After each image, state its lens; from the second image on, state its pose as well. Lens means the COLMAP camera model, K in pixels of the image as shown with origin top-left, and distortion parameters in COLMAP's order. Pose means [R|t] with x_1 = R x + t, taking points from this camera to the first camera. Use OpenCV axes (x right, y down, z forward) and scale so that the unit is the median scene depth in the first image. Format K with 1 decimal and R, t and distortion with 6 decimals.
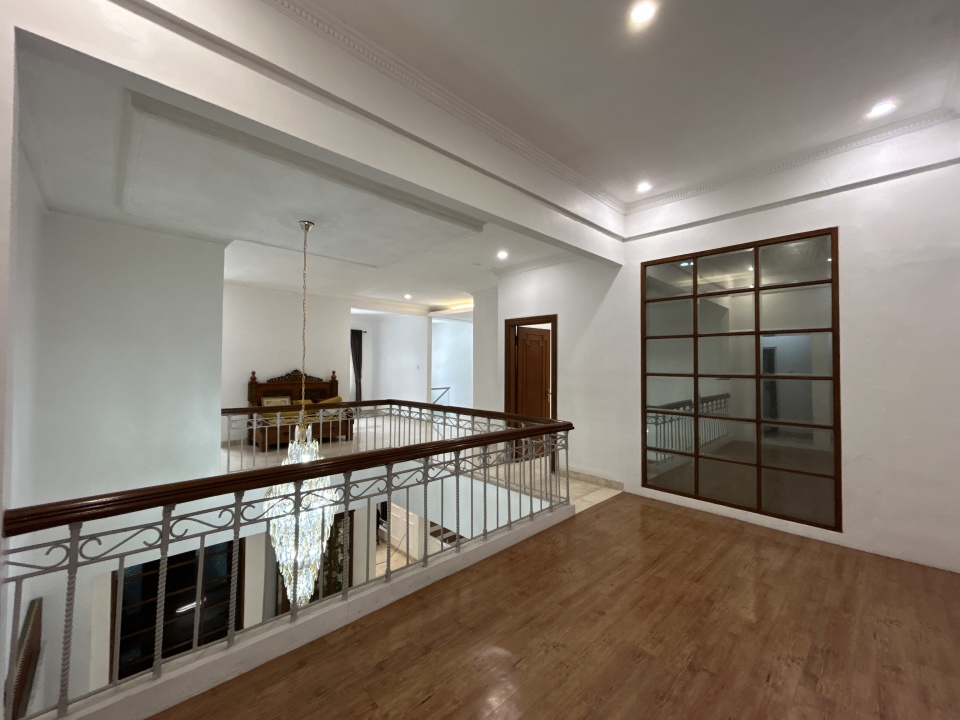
lens RADIAL K [[390.7, 0, 479.5], [0, 390.7, 353.8], [0, 0, 1]] dist [-0.003518, 0.001561]
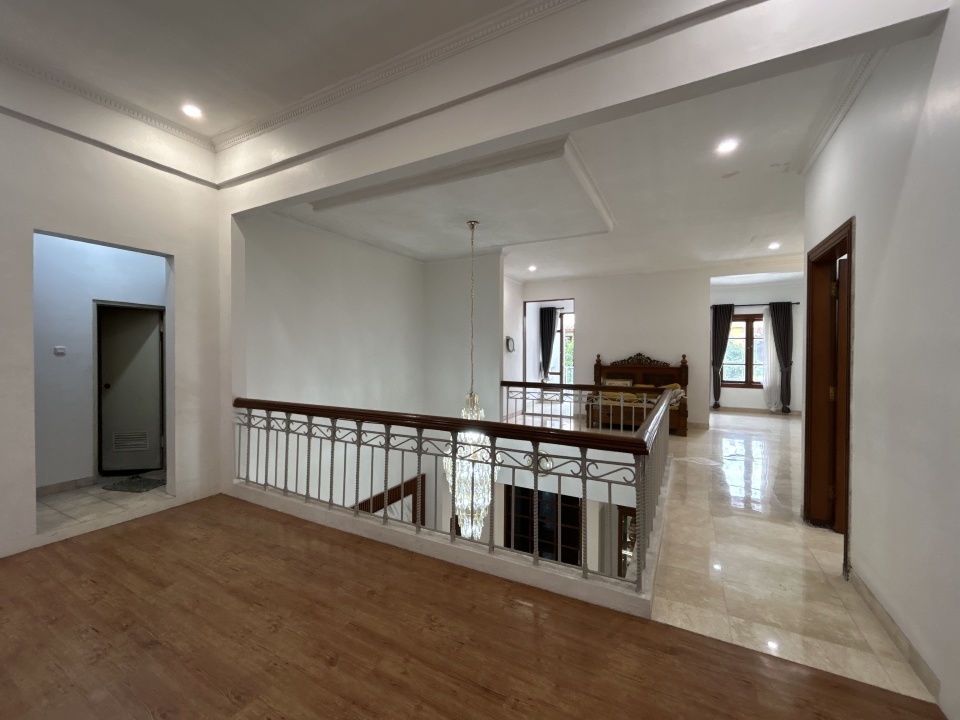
lens RADIAL K [[390.7, 0, 477.3], [0, 390.7, 356.5], [0, 0, 1]] dist [-0.003518, 0.001561]
pose [[0.310068, 0.004345, -0.950705, 0.415881], [0.028728, 0.999490, 0.013938, 0.030414], [0.950280, -0.031634, 0.309785, 0.396312]]
